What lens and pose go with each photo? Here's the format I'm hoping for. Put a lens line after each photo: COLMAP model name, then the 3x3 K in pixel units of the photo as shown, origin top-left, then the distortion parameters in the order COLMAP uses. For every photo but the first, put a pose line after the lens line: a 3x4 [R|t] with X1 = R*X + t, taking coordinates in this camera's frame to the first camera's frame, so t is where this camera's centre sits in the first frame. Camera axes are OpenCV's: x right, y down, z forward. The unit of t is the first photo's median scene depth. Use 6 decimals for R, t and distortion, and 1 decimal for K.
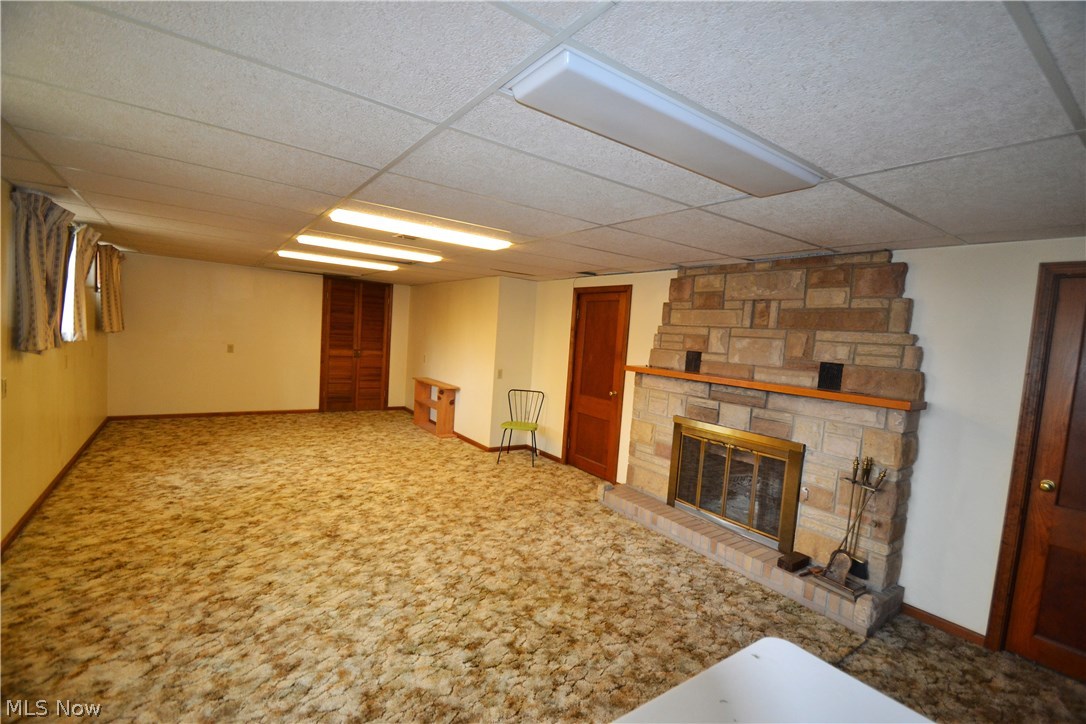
lens RADIAL K [[482.3, 0, 540.7], [0, 482.3, 360.0], [0, 0, 1]] dist [-0.002275, -0.004627]
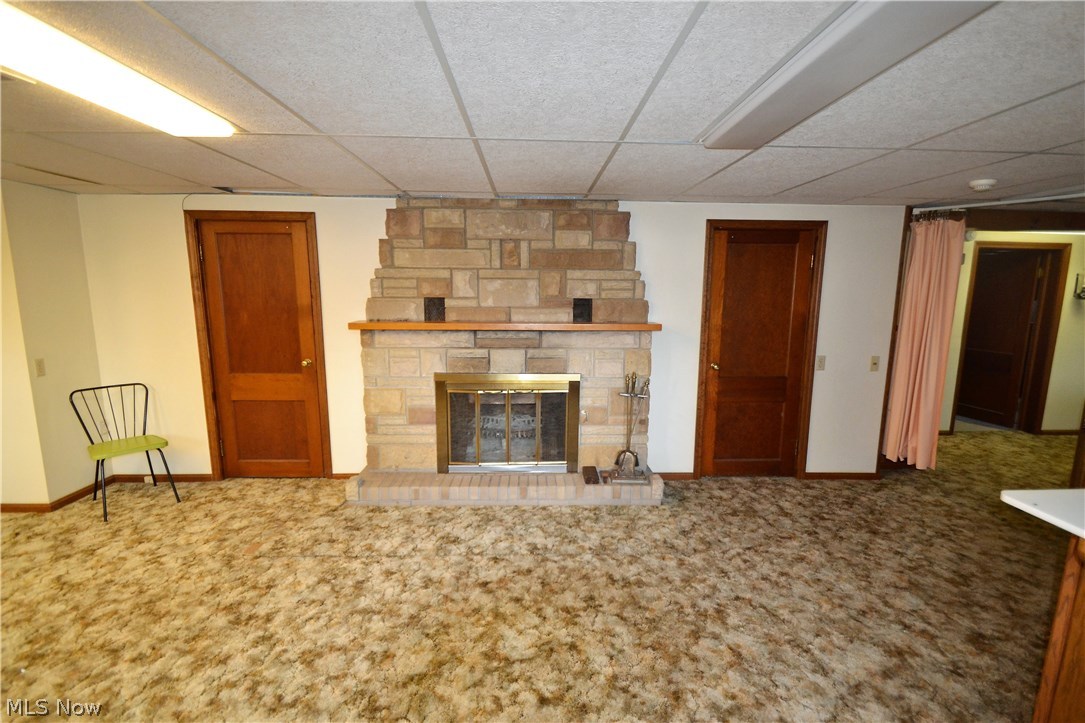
lens RADIAL K [[508.0, 0, 551.6], [0, 508.0, 365.5], [0, 0, 1]] dist [0.000115, -0.009046]
pose [[0.537207, -0.189638, 0.821855, -0.389833], [0.074789, 0.981268, 0.177536, -0.049561], [-0.840128, -0.033907, 0.541327, 0.355657]]
